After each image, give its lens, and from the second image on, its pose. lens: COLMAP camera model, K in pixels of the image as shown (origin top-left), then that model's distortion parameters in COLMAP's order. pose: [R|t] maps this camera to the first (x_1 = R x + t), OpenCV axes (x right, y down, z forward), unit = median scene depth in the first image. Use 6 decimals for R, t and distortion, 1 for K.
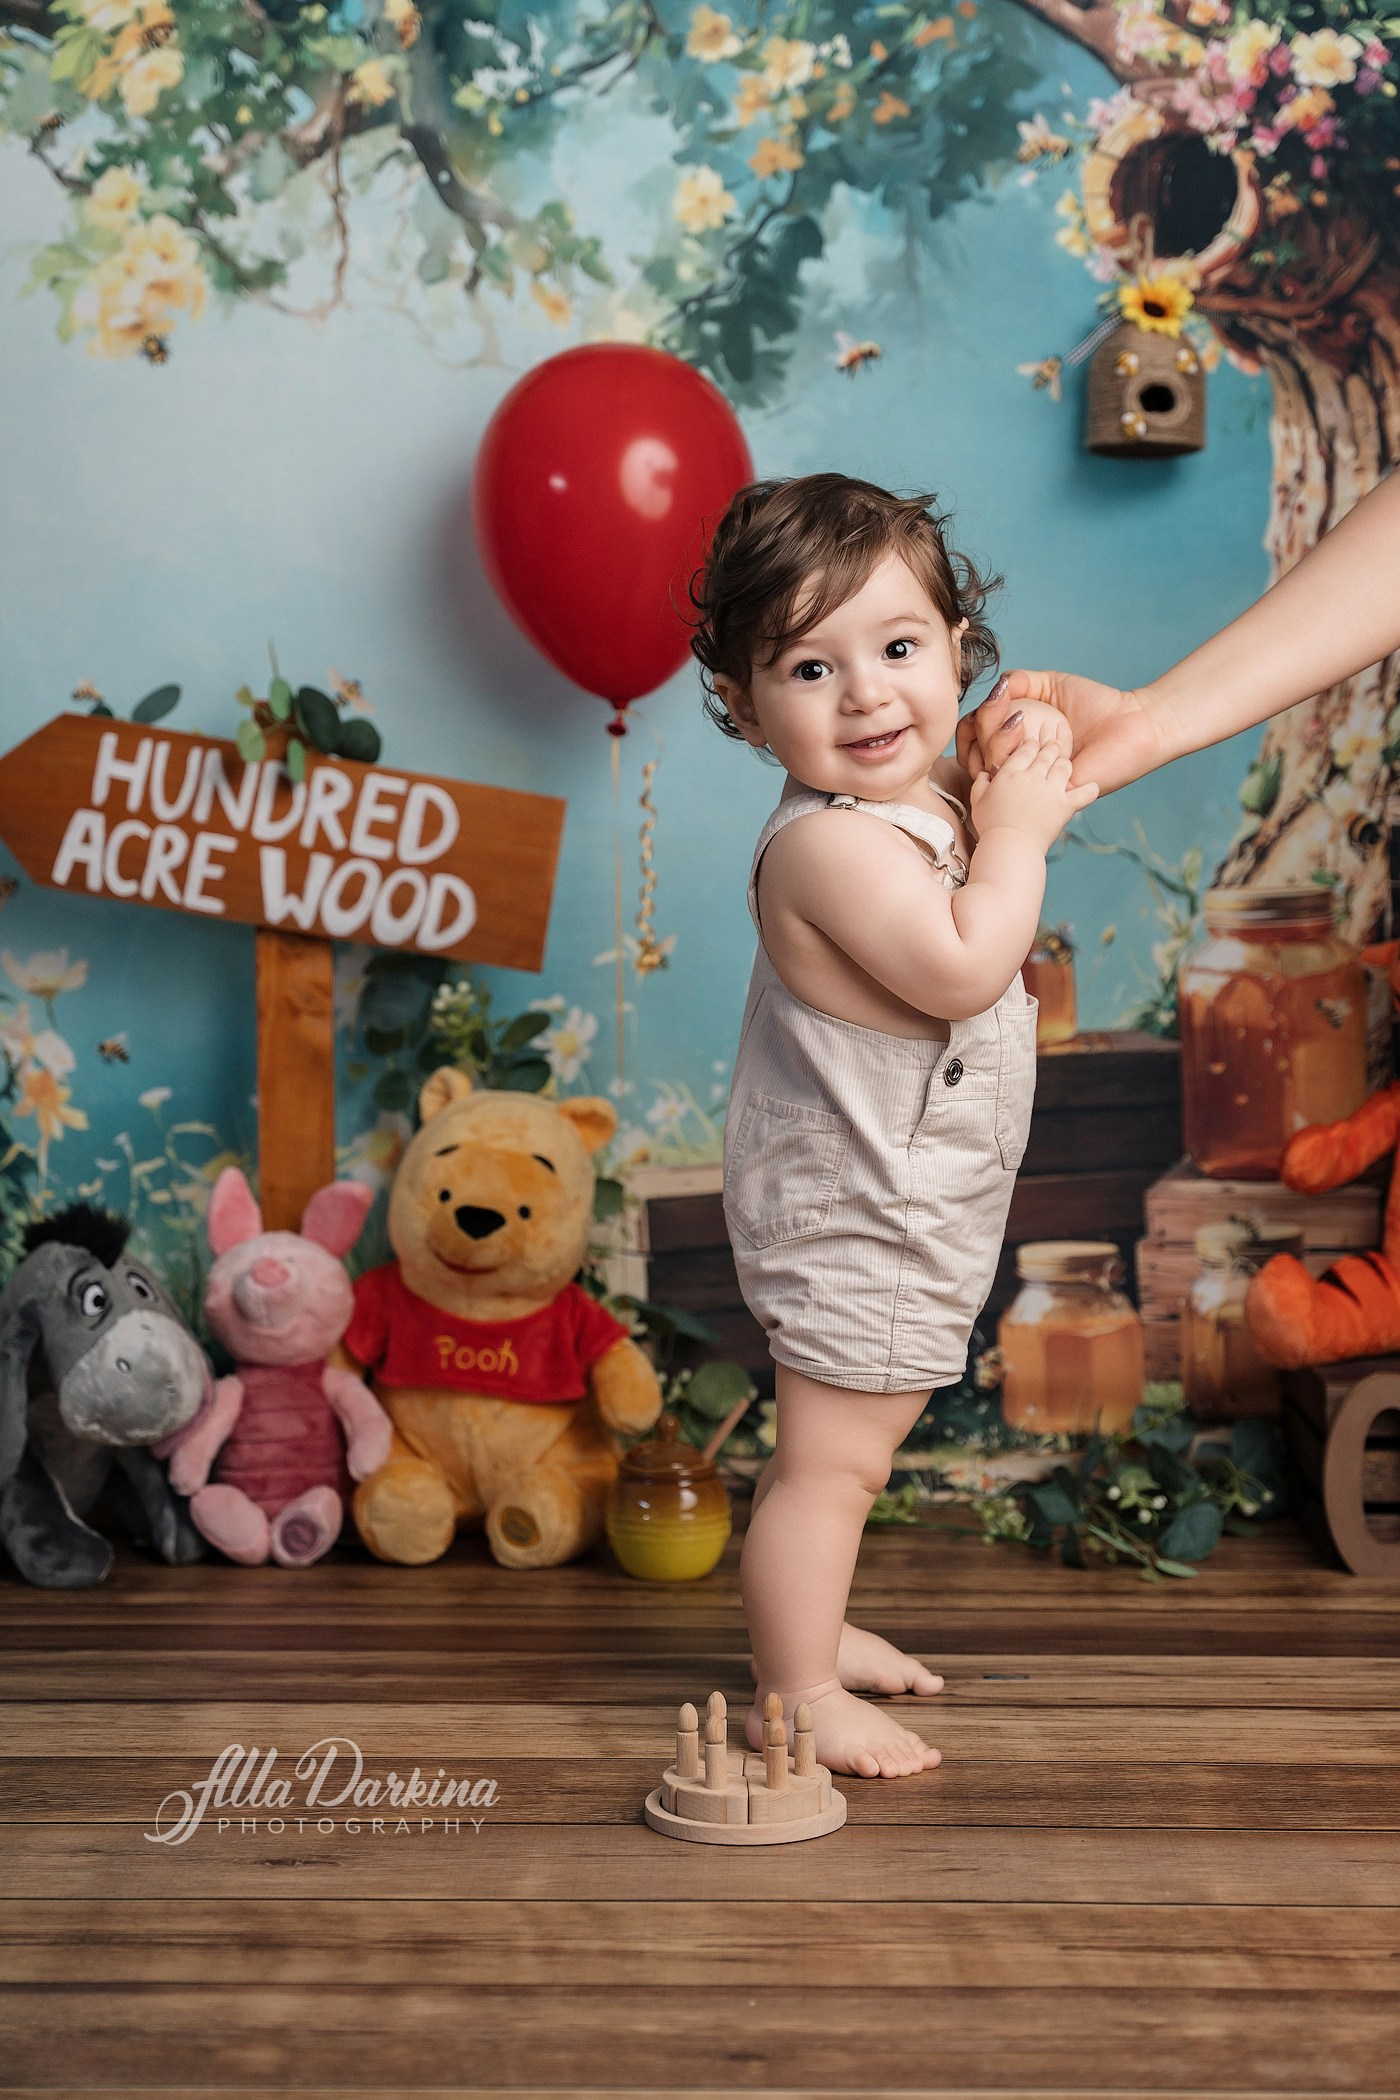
lens RADIAL K [[3512.0, 0, 697.2], [0, 3512.0, 1060.2], [0, 0, 1]] dist [0.050731, 0.000000]
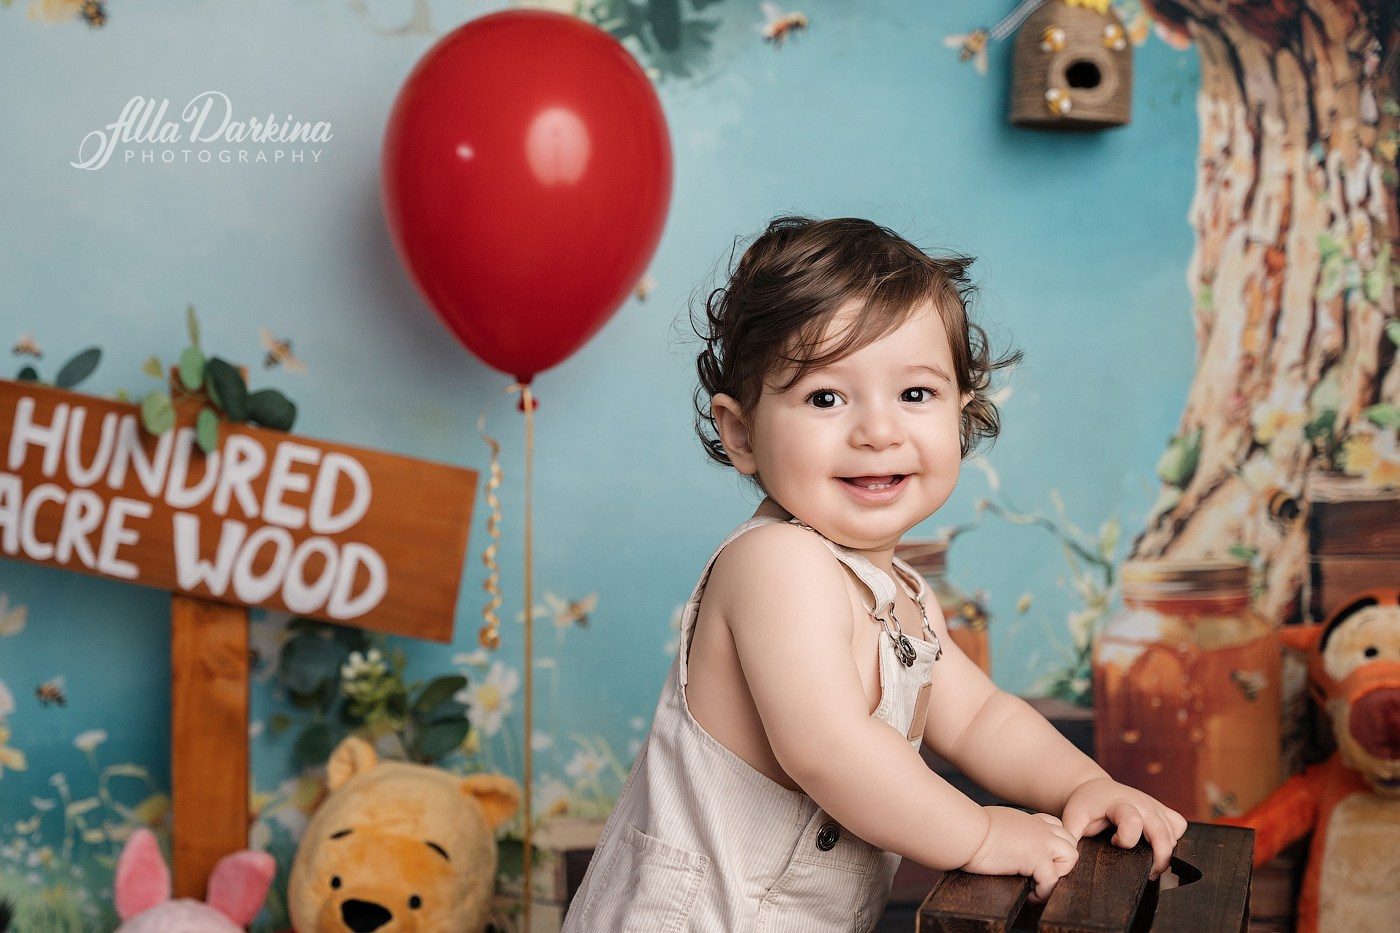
lens RADIAL K [[2457.4, 0, 640.2], [0, 2457.4, 517.0], [0, 0, 1]] dist [0.053023, 0.000000]
pose [[0.998513, 0.019112, -0.051050, 0.043476], [-0.018235, 0.999679, 0.017595, -0.072403], [0.051370, -0.016638, 0.998541, 0.295803]]
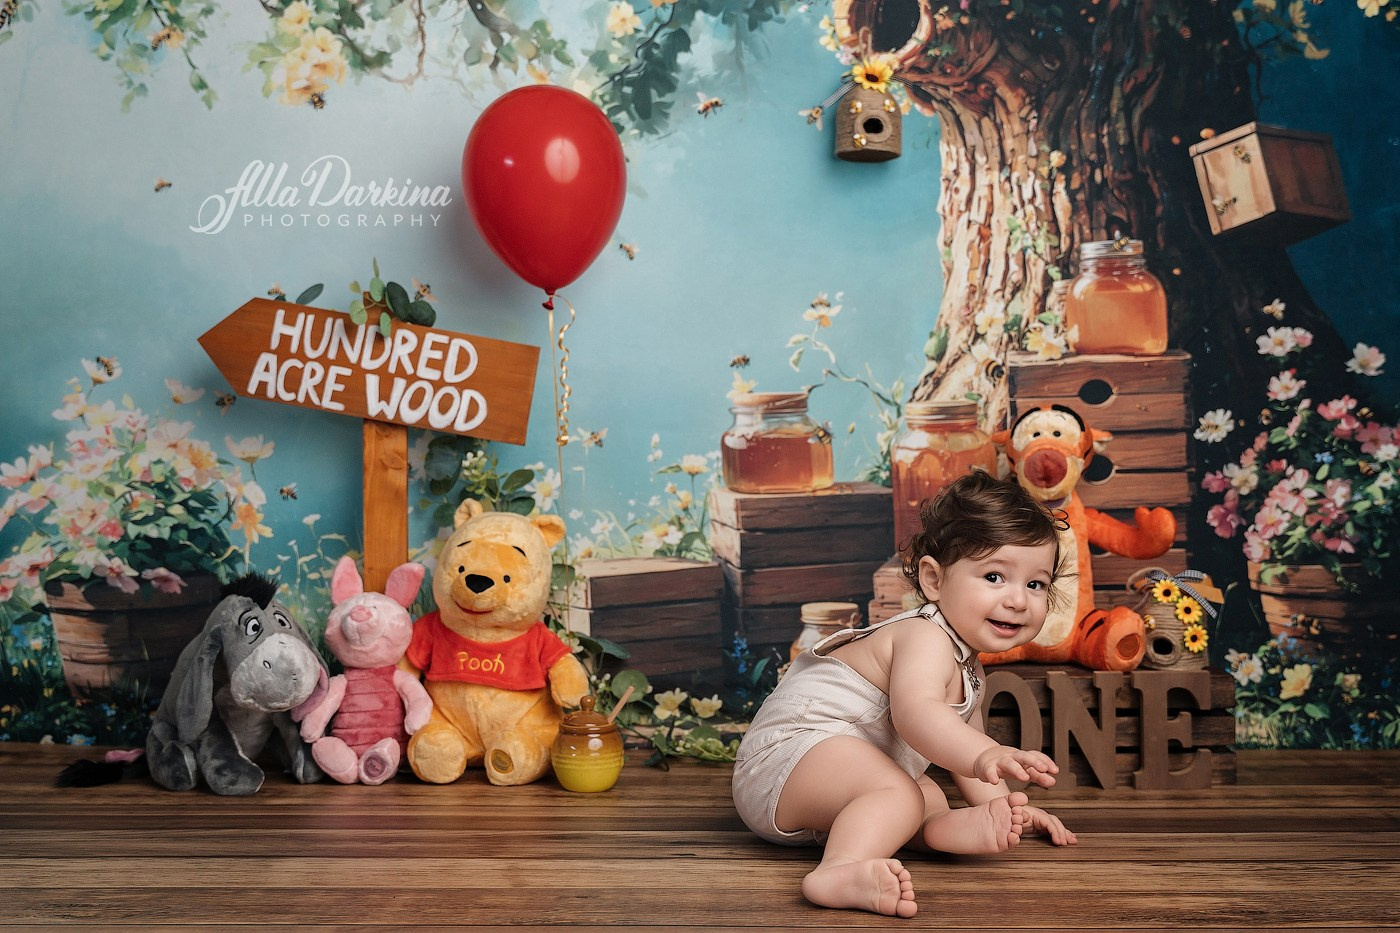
lens RADIAL K [[1793.4, 0, 742.1], [0, 1793.4, 436.1], [0, 0, 1]] dist [0.011266, 0.000000]
pose [[0.999975, 0.001756, 0.006804, 0.056939], [-0.001269, 0.997485, -0.070872, 0.033279], [-0.006912, 0.070862, 0.997462, 0.100896]]
